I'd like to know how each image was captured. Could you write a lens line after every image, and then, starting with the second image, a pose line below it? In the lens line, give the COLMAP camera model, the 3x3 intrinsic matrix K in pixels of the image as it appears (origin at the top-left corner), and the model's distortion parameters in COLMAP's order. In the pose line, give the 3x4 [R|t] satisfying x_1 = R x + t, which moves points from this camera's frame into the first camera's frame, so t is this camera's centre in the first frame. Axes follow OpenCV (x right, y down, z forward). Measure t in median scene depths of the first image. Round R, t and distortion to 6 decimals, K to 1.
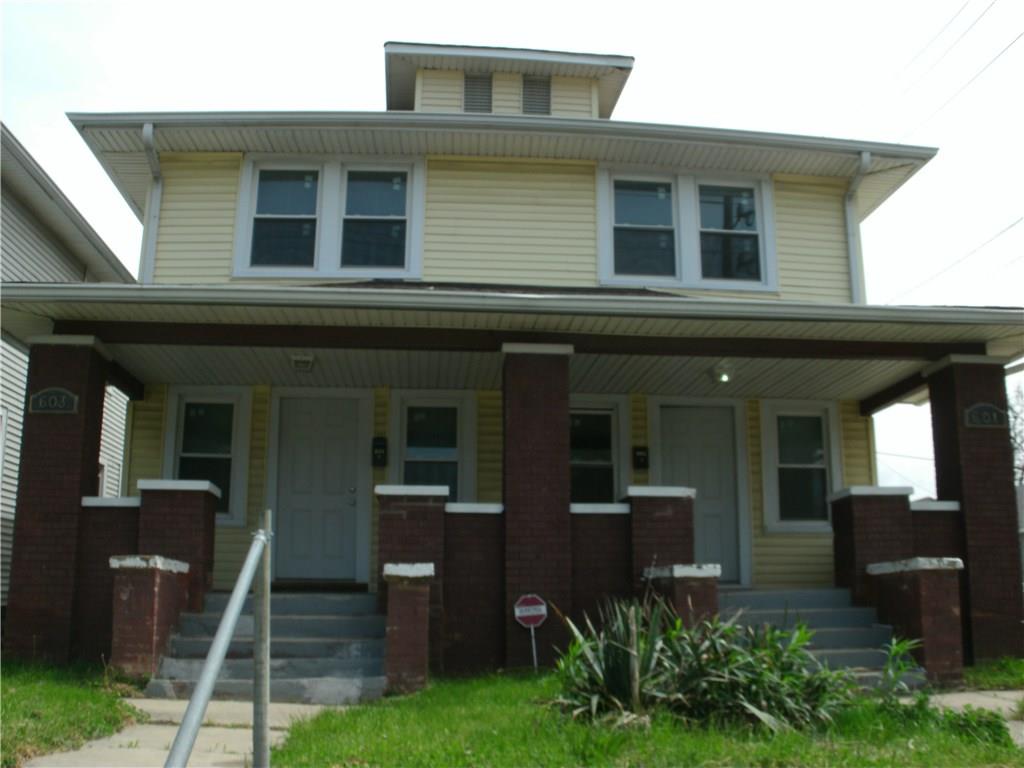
lens RADIAL K [[1062.4, 0, 511.3], [0, 1062.4, 389.8], [0, 0, 1]] dist [-0.174977, 0.000000]
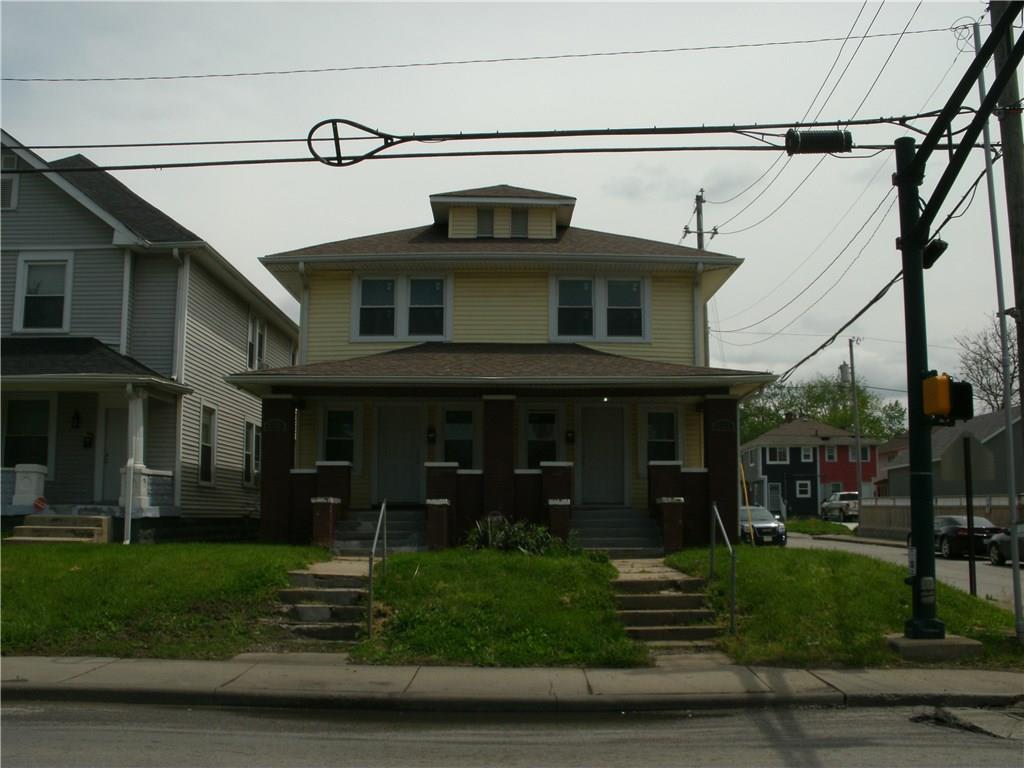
lens RADIAL K [[1062.4, 0, 519.7], [0, 1062.4, 387.9], [0, 0, 1]] dist [-0.174977, 0.000000]
pose [[0.997248, -0.011000, -0.073318, 0.169084], [0.017249, 0.996219, 0.085150, -0.180099], [0.072105, -0.086181, 0.993667, -0.843589]]
